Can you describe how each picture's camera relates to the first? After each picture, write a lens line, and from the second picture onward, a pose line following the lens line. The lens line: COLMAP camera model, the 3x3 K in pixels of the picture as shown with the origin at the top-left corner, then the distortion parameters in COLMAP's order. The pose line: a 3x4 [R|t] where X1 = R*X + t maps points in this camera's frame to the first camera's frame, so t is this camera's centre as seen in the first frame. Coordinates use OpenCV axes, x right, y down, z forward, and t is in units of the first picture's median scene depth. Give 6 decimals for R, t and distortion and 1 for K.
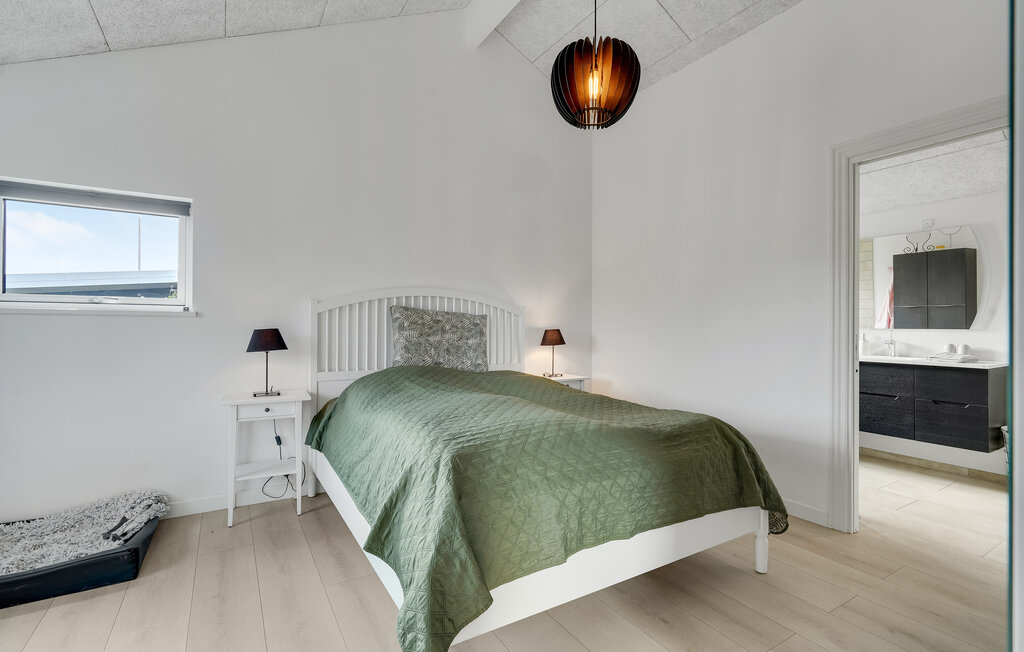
lens RADIAL K [[471.7, 0, 511.3], [0, 471.7, 323.7], [0, 0, 1]] dist [-0.000014, 0.000943]
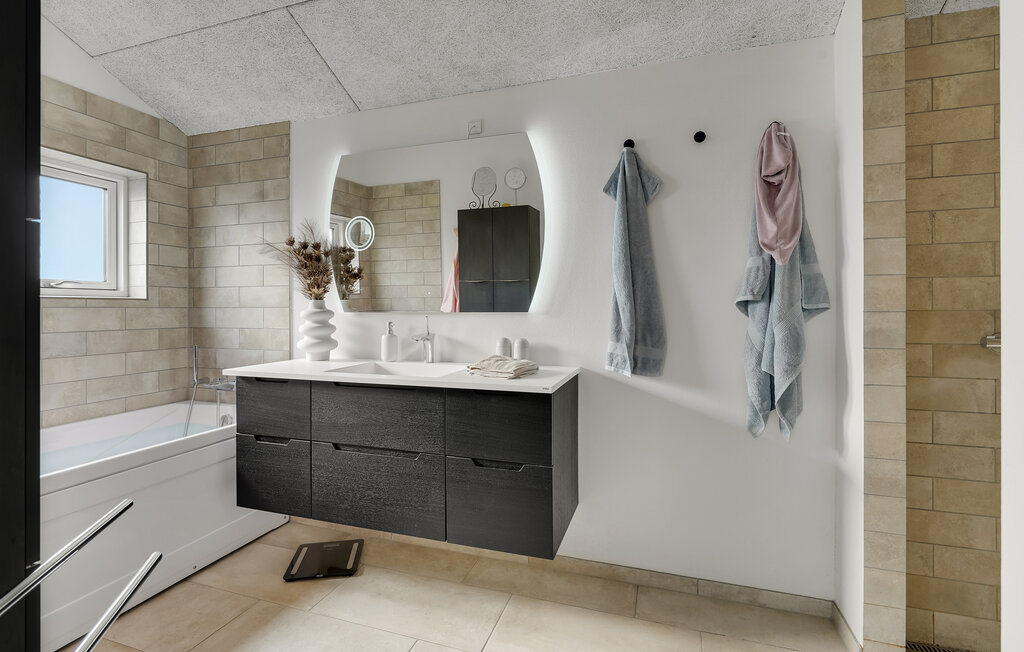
lens RADIAL K [[471.7, 0, 513.3], [0, 471.7, 306.9], [0, 0, 1]] dist [-0.000014, 0.000943]
pose [[0.758787, -0.002933, 0.651332, 0.255162], [0.004301, 0.999991, -0.000508, 0.002161], [-0.651324, 0.003187, 0.758793, 0.252135]]
